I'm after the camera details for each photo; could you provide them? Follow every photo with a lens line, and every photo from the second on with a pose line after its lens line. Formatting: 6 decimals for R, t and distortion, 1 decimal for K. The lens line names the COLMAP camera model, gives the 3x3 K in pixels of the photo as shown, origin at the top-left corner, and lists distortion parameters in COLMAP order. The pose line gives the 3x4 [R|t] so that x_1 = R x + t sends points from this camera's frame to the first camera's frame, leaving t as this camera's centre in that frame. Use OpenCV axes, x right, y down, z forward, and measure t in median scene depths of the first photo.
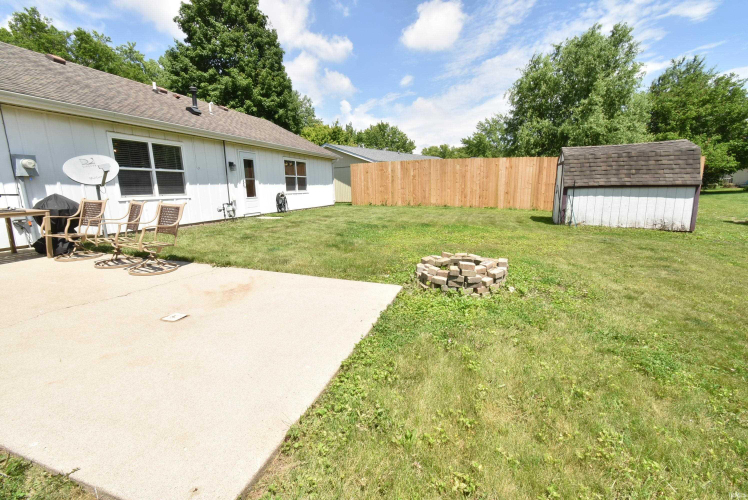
lens RADIAL K [[330.4, 0, 373.1], [0, 330.4, 249.5], [0, 0, 1]] dist [0.007338, -0.003934]
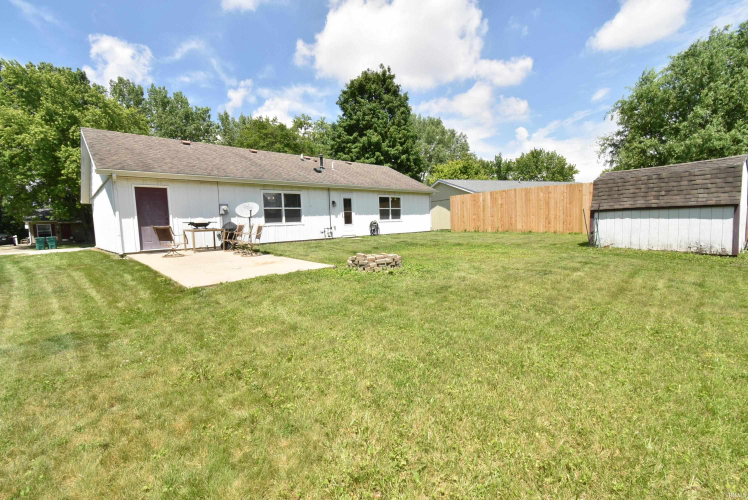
lens RADIAL K [[330.4, 0, 372.1], [0, 330.4, 247.7], [0, 0, 1]] dist [0.007338, -0.003934]
pose [[0.878606, 0.023161, -0.476985, 0.379146], [-0.069405, 0.994411, -0.079559, 0.046282], [0.472476, 0.103006, 0.875303, -0.181884]]
